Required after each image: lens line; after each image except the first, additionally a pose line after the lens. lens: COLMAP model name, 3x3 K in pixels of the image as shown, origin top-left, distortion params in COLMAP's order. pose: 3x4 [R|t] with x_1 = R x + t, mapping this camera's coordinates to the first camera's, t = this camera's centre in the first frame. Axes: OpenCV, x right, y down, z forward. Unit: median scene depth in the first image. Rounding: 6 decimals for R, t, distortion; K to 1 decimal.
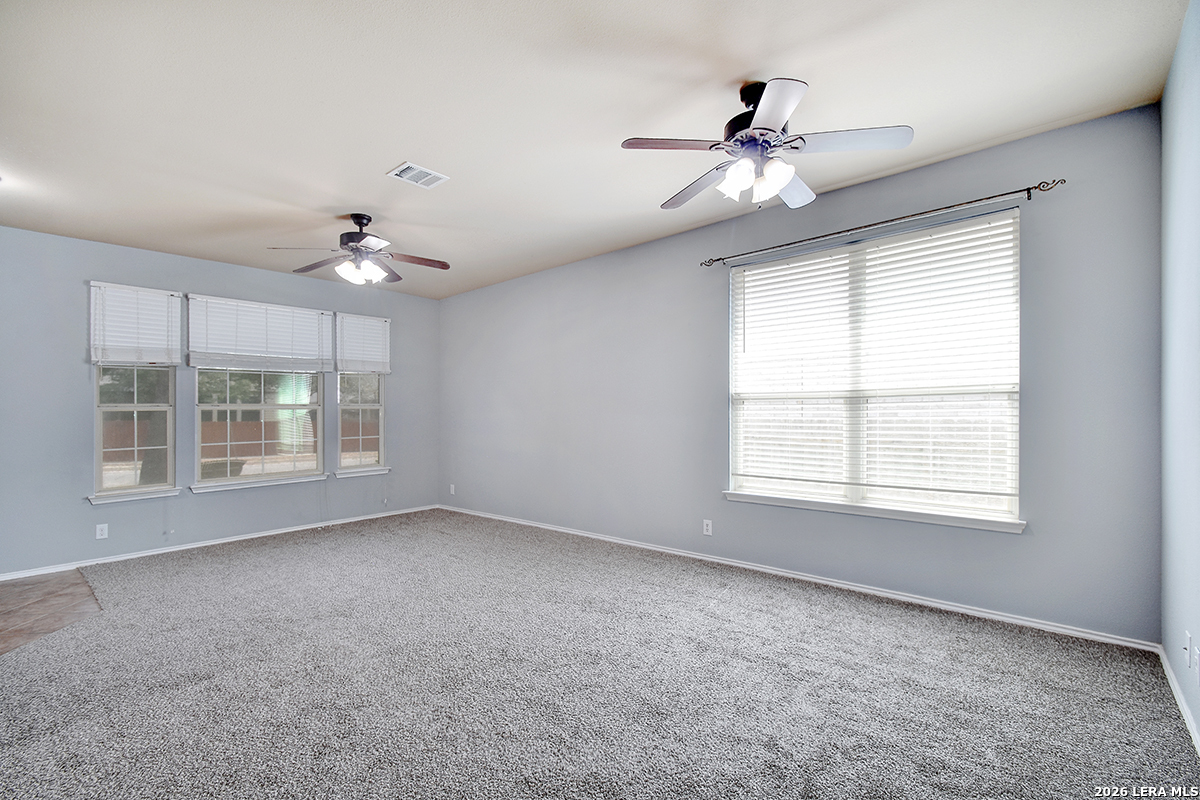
lens RADIAL K [[531.9, 0, 602.9], [0, 531.9, 405.4], [0, 0, 1]] dist [0.011740, -0.008798]
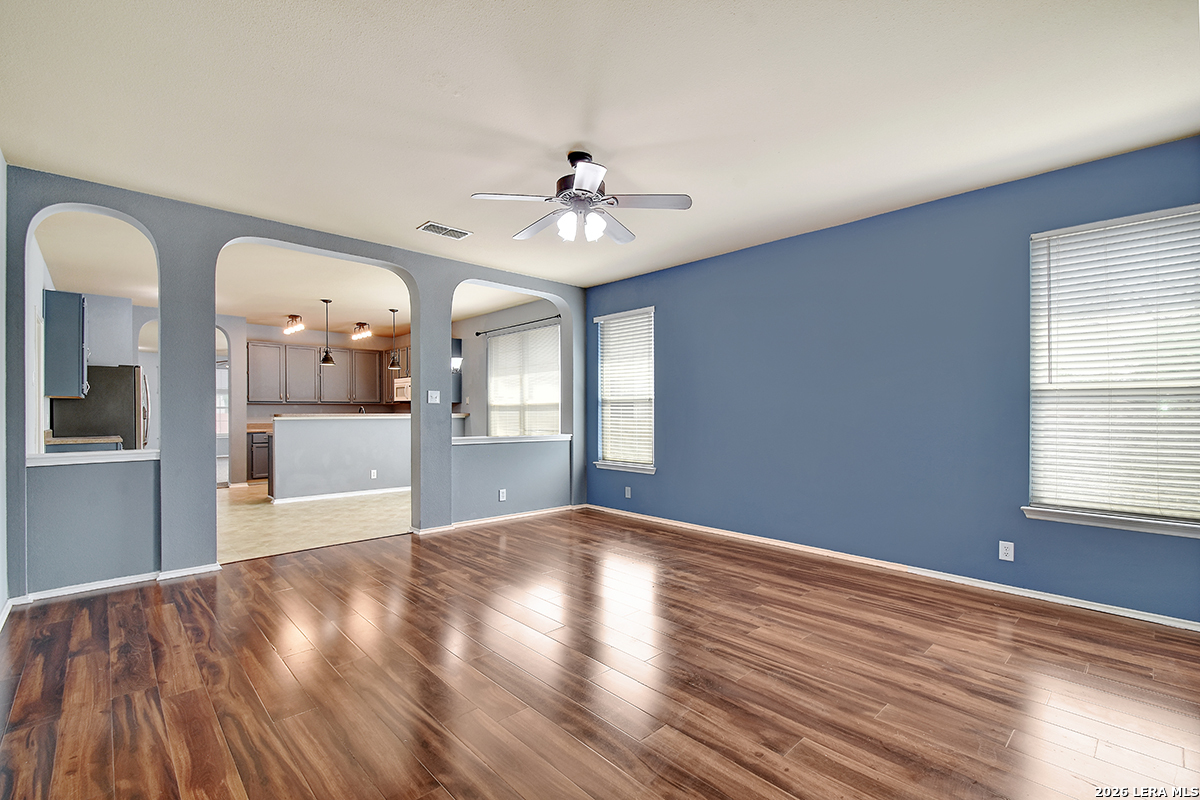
lens RADIAL K [[531.9, 0, 595.2], [0, 531.9, 407.9], [0, 0, 1]] dist [0.011740, -0.008798]
pose [[0.994856, 0.007213, -0.101044, 1.844439], [-0.006245, 0.999932, 0.009895, -0.047805], [0.101108, -0.009213, 0.994833, -1.799207]]
